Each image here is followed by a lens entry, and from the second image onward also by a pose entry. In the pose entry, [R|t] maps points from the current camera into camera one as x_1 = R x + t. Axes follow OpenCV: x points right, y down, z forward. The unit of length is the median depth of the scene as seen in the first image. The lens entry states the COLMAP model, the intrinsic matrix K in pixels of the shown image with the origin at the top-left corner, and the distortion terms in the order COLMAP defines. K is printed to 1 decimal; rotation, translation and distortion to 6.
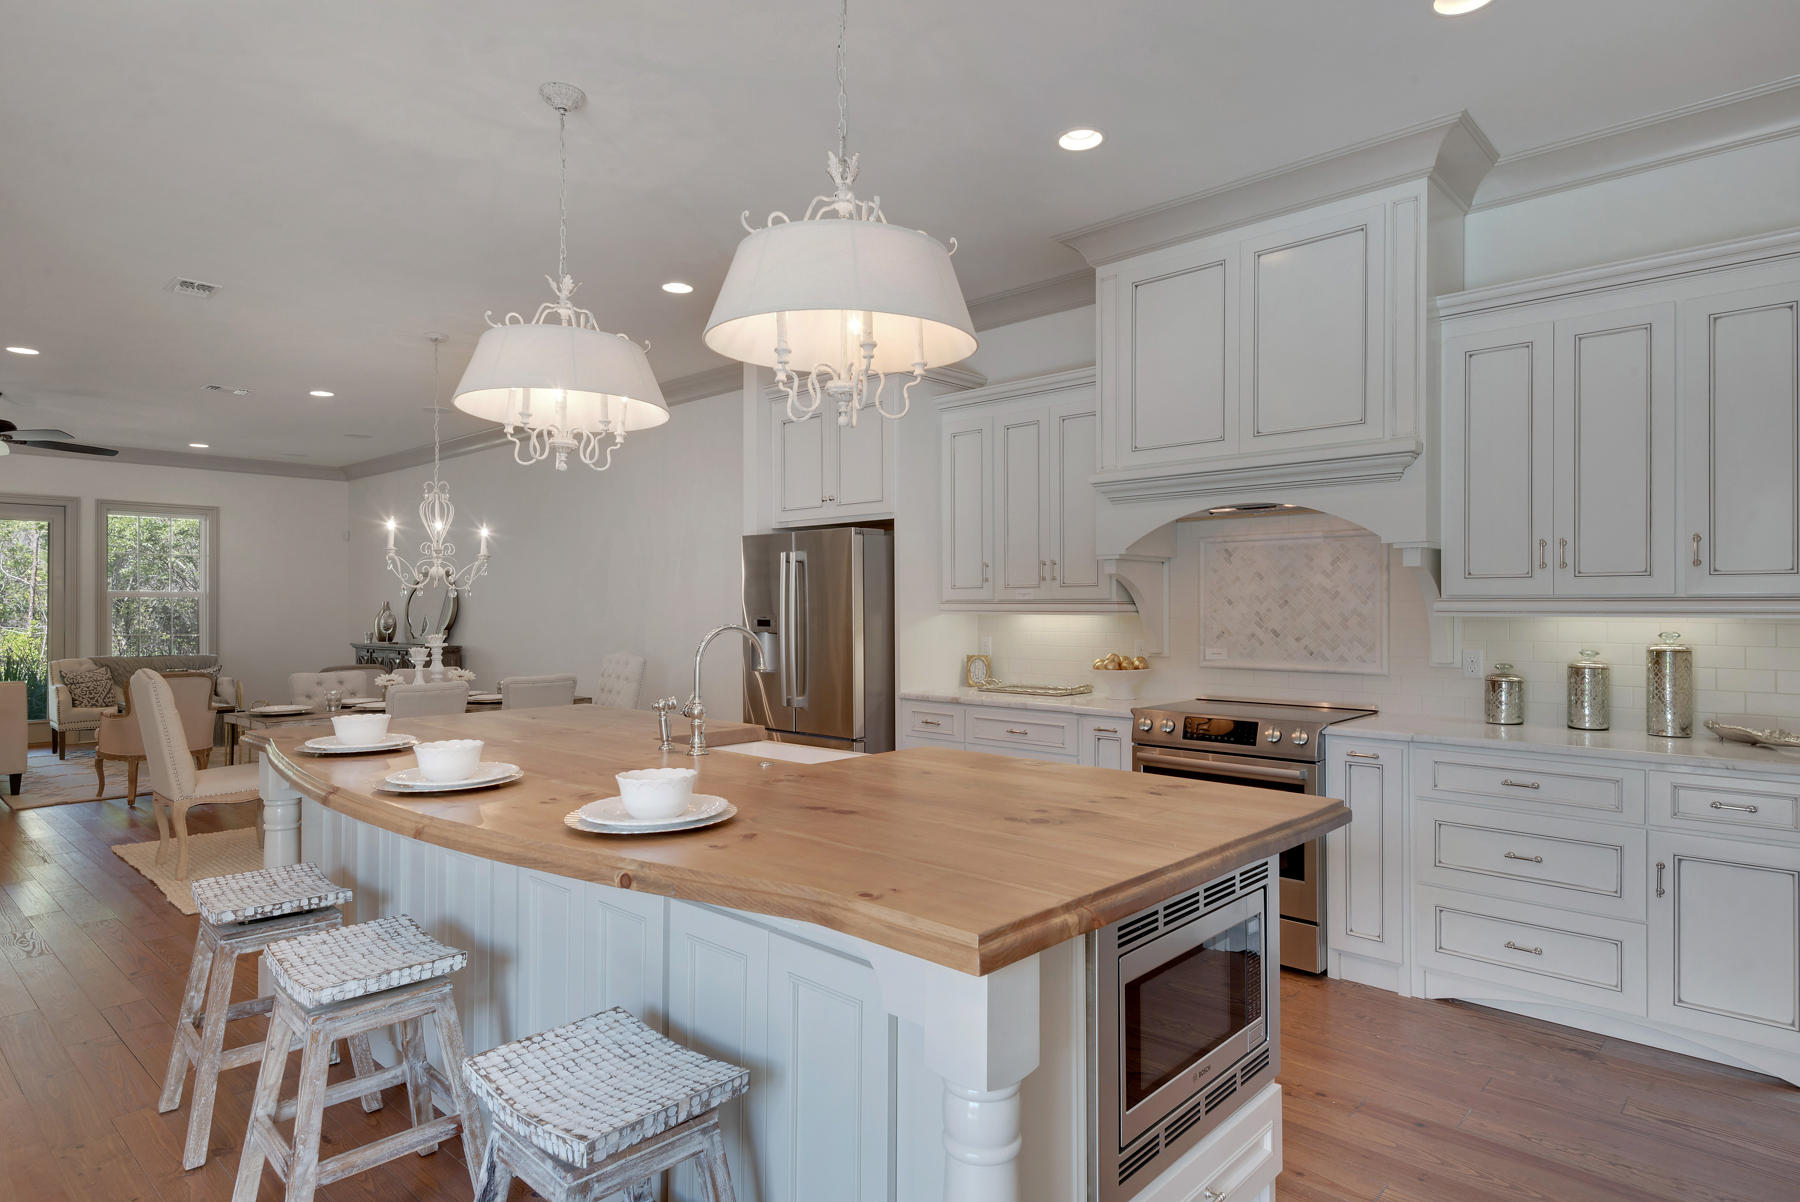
lens RADIAL K [[1007.6, 0, 888.1], [0, 1007.6, 618.7], [0, 0, 1]] dist [0.025533, -0.012374]
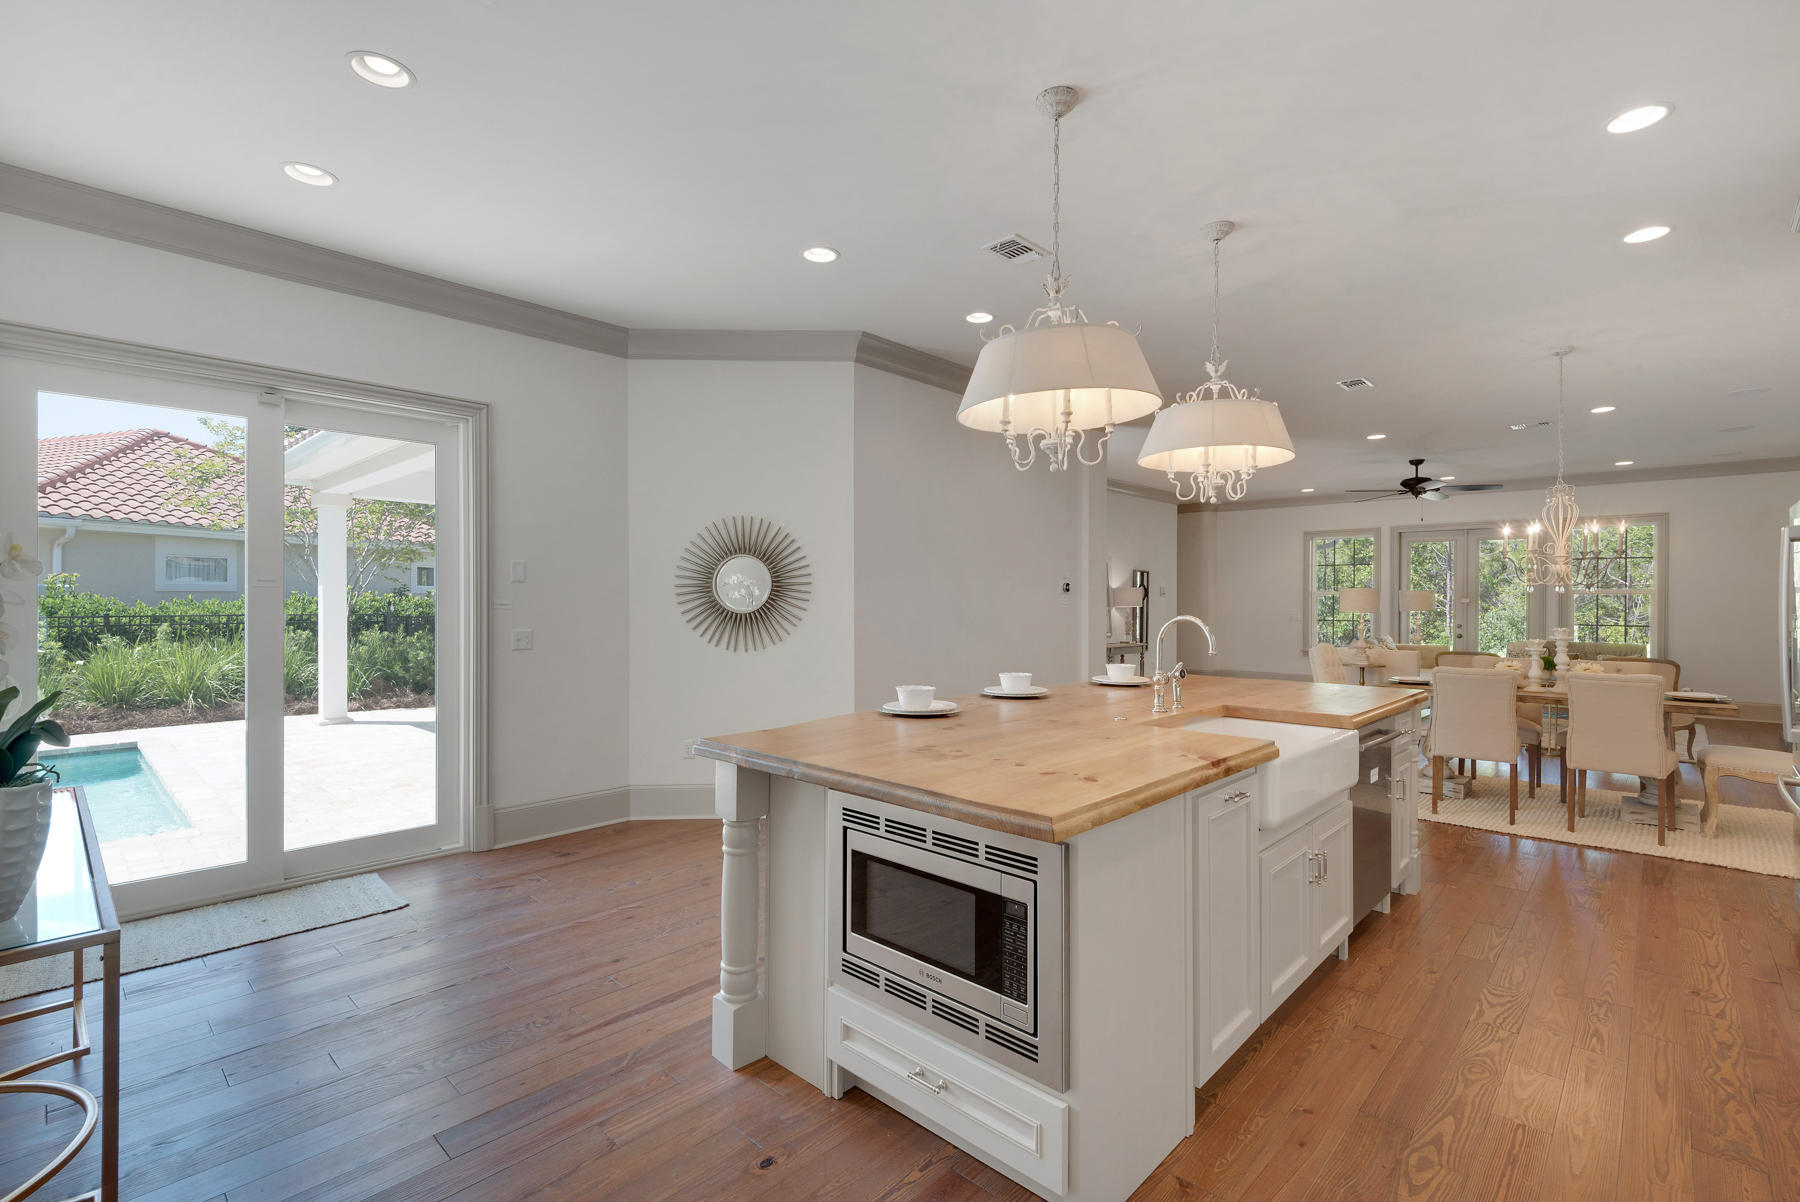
lens RADIAL K [[819.0, 0, 902.3], [0, 819.0, 606.0], [0, 0, 1]] dist [0.010867, -0.001670]
pose [[-0.005214, 0.003172, -0.999981, 0.714619], [-0.012028, 0.999922, 0.003234, -0.003964], [0.999914, 0.012045, -0.005175, 0.526845]]
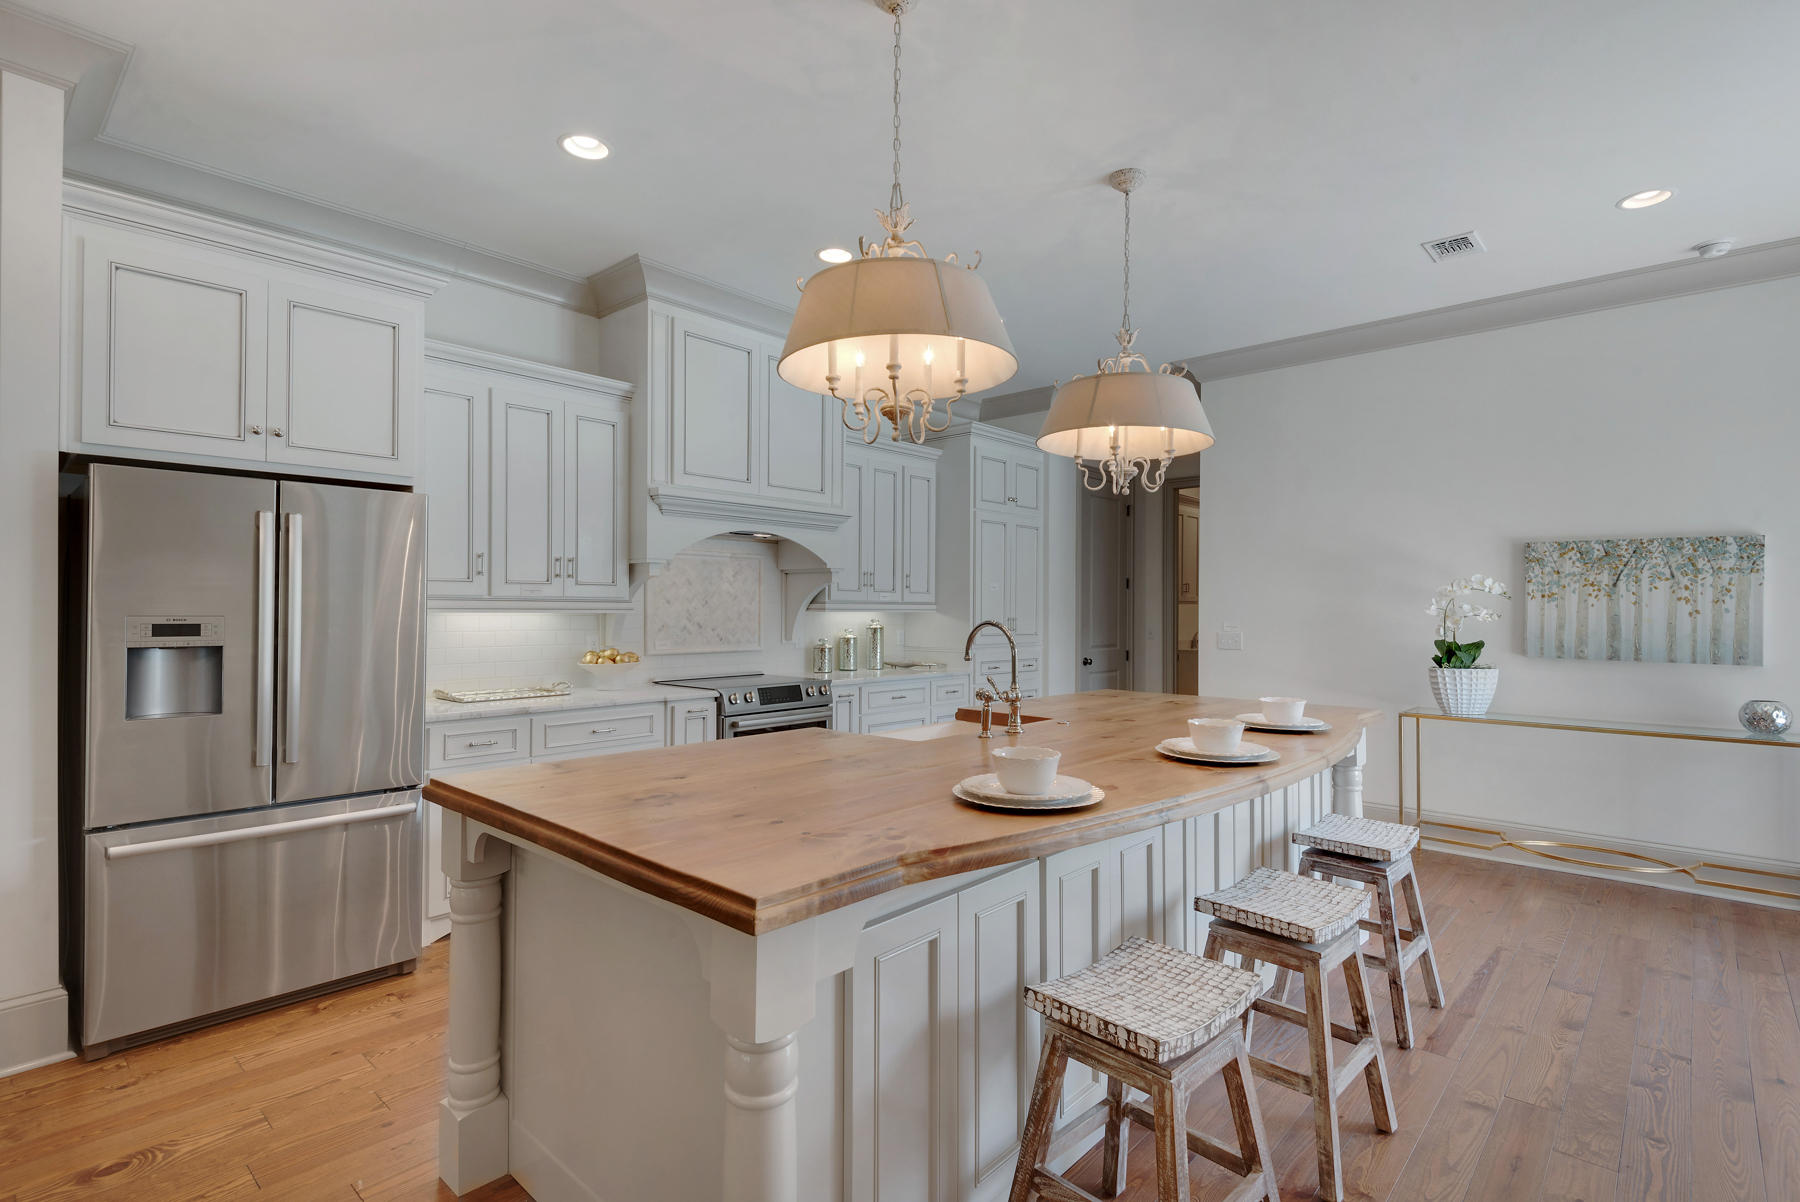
lens RADIAL K [[855.3, 0, 906.3], [0, 855.3, 617.9], [0, 0, 1]] dist [0.009936, -0.001440]
pose [[-0.022295, -0.010447, 0.999697, -0.872480], [0.007096, 0.999919, 0.010607, -0.006704], [-0.999726, 0.007330, -0.022220, 0.873103]]
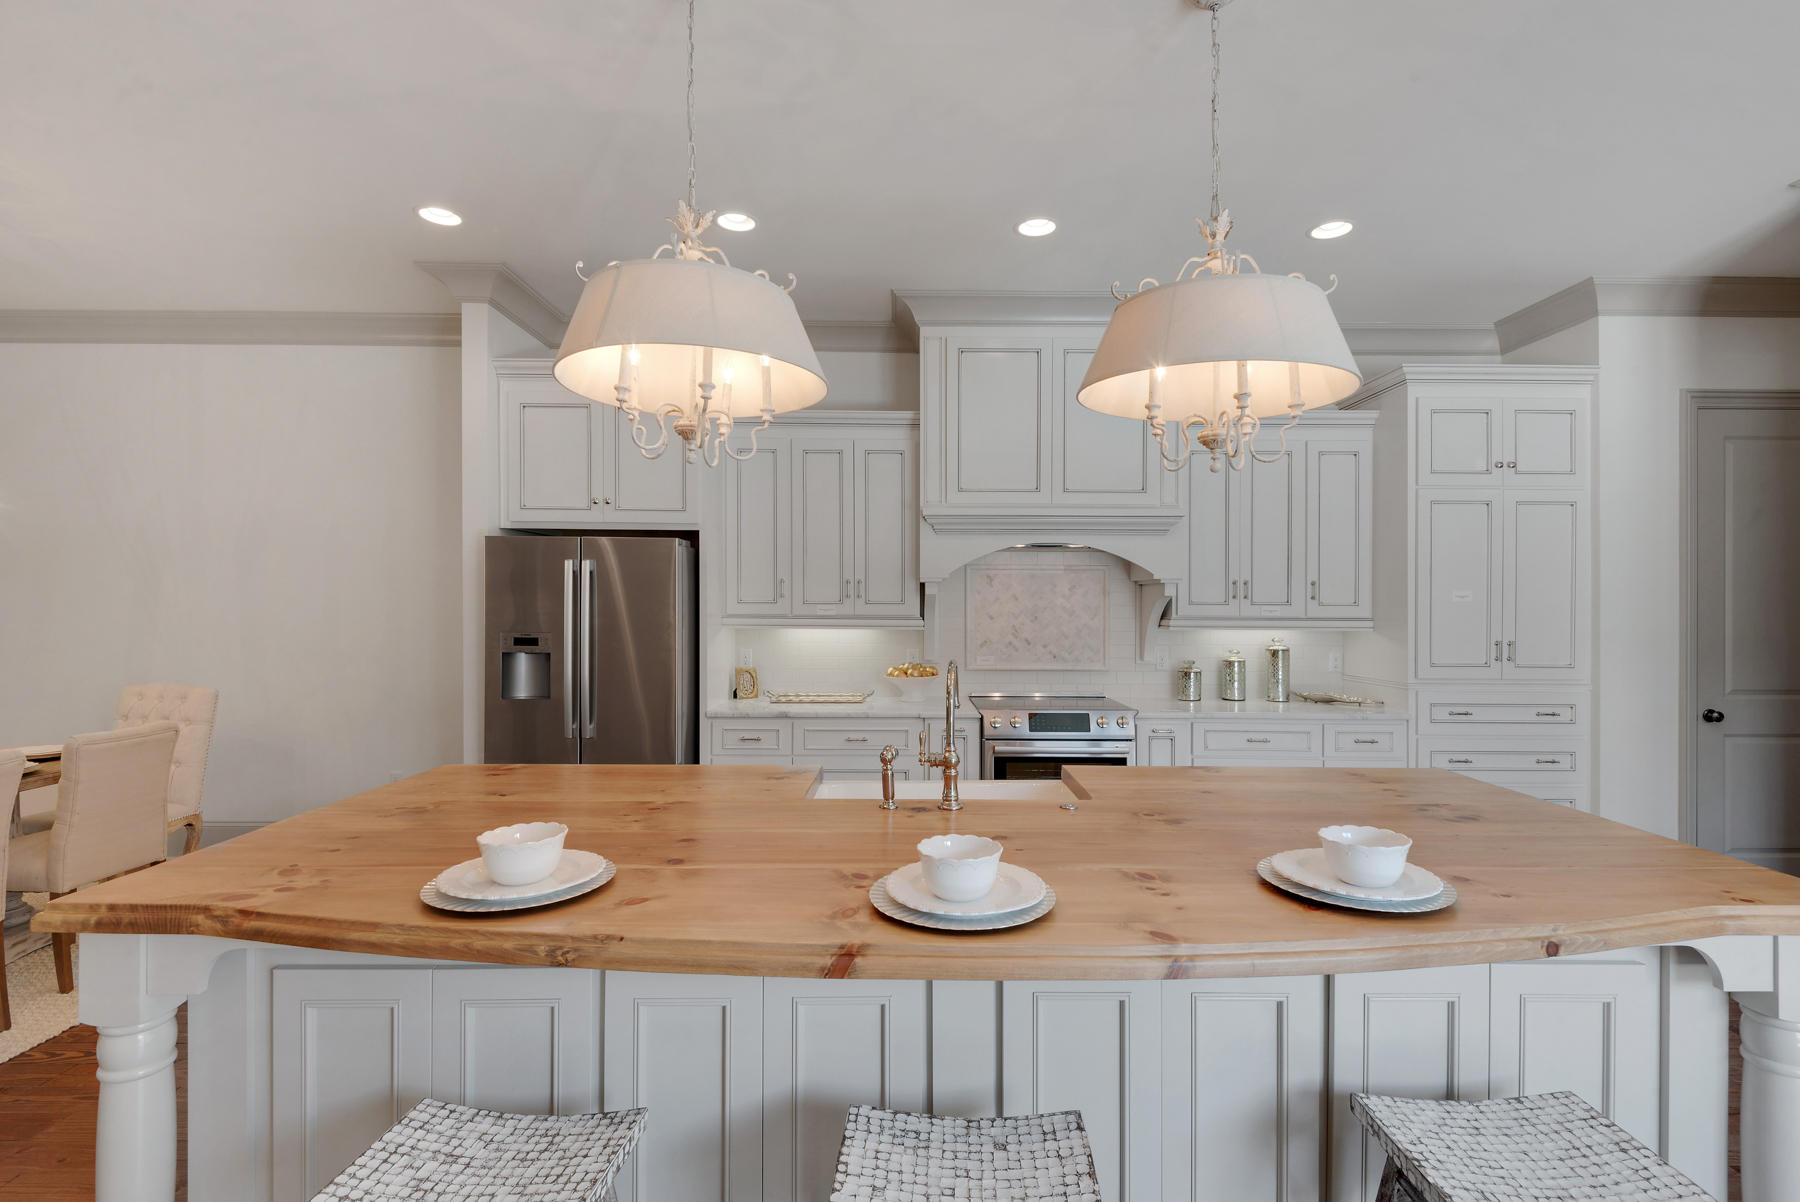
lens RADIAL K [[855.3, 0, 909.0], [0, 855.3, 609.8], [0, 0, 1]] dist [0.009936, -0.001440]
pose [[0.727305, -0.000398, 0.686315, -0.553675], [0.003612, 0.999988, -0.003248, -0.027436], [-0.686305, 0.004841, 0.727297, 0.358451]]
